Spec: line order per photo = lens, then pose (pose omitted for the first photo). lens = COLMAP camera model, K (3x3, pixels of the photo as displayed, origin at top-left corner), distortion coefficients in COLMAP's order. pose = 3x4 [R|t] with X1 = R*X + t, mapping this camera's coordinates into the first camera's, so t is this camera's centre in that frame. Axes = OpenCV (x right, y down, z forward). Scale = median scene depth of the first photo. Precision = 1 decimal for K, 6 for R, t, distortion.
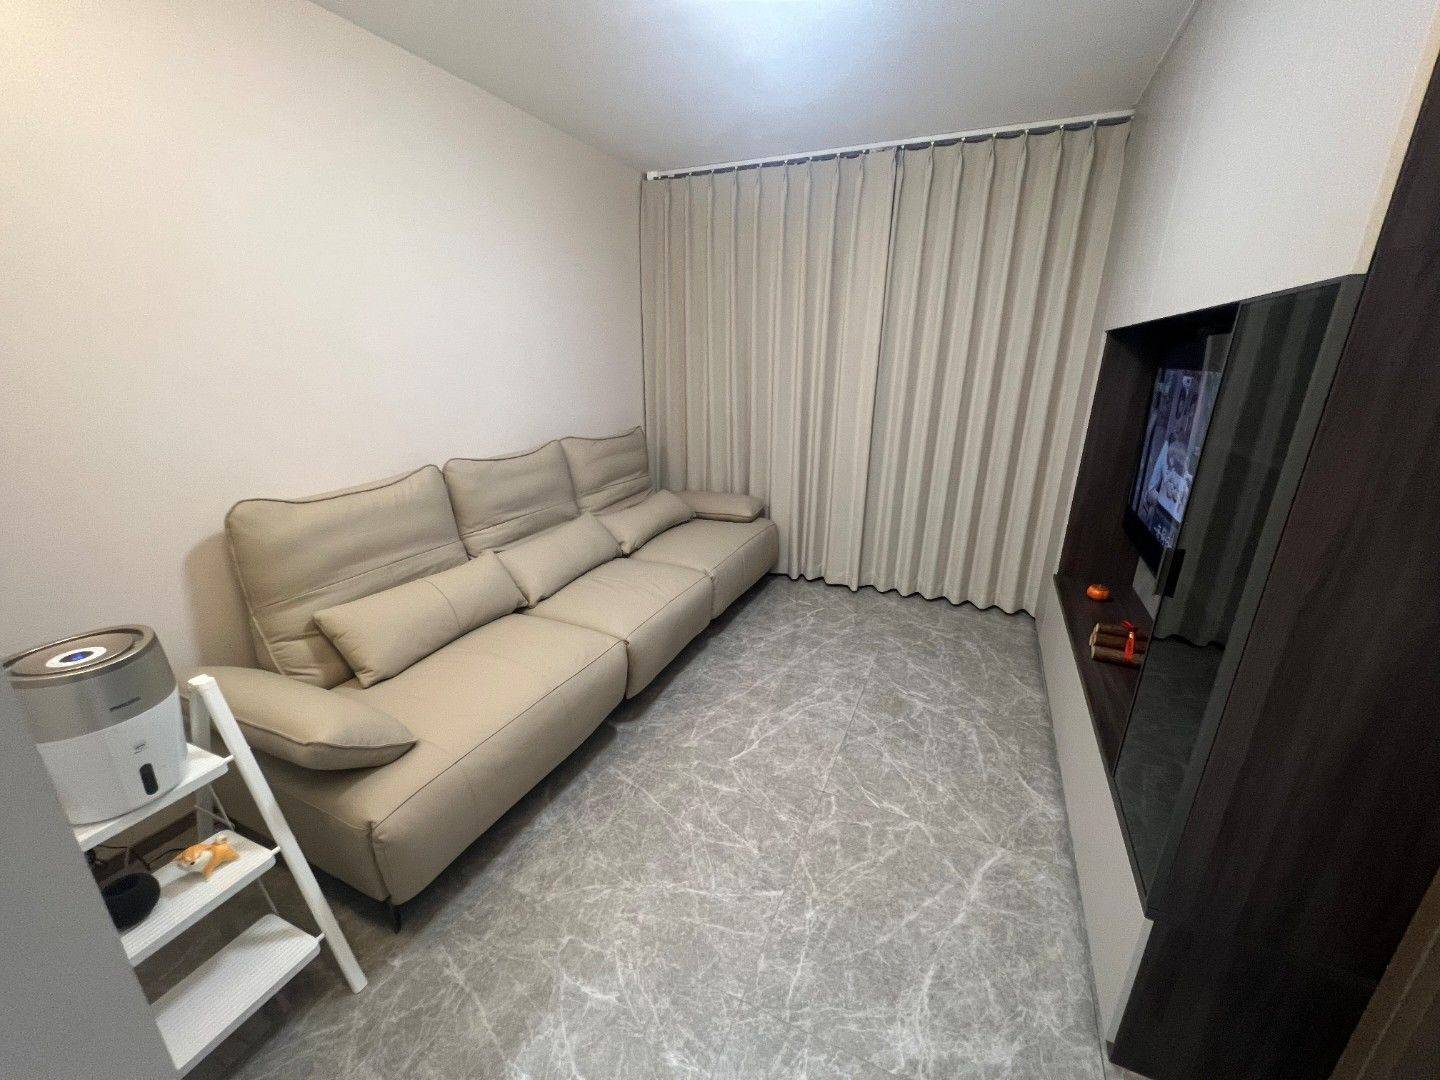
lens RADIAL K [[575.5, 0, 710.0], [0, 575.5, 541.2], [0, 0, 1]] dist [-0.002564, 0.000400]
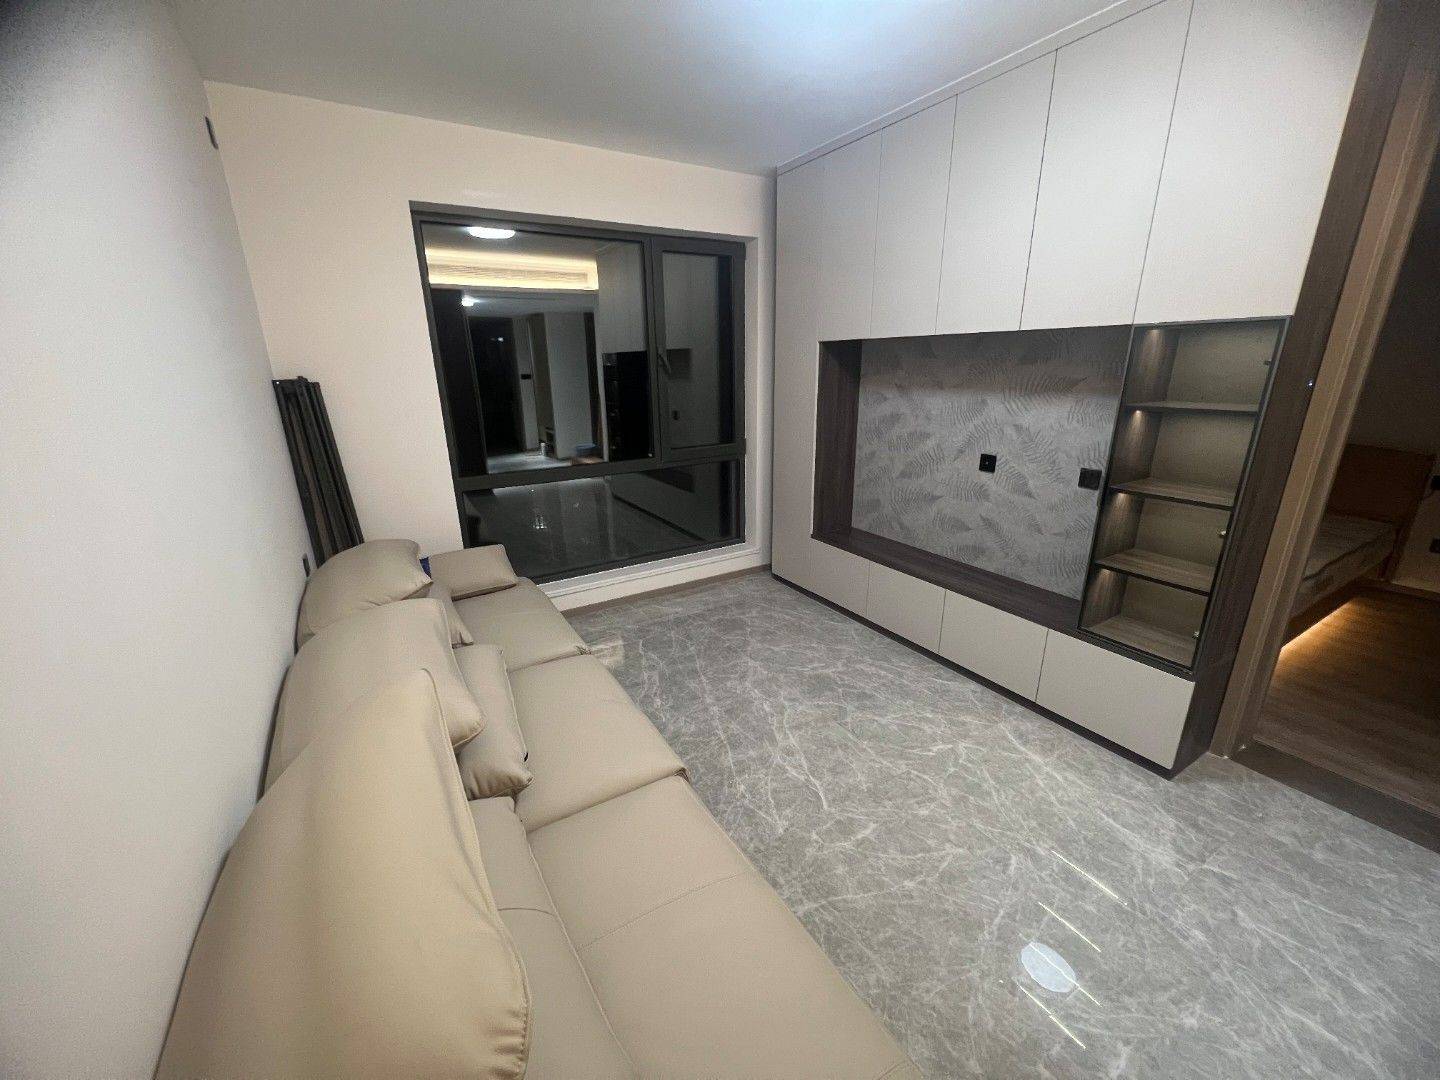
lens RADIAL K [[575.5, 0, 718.8], [0, 575.5, 540.1], [0, 0, 1]] dist [-0.002564, 0.000400]
pose [[0.564954, -0.265678, 0.781180, -0.685281], [0.278511, 0.952582, 0.122550, -0.191530], [-0.776697, 0.148332, 0.612159, 0.531704]]
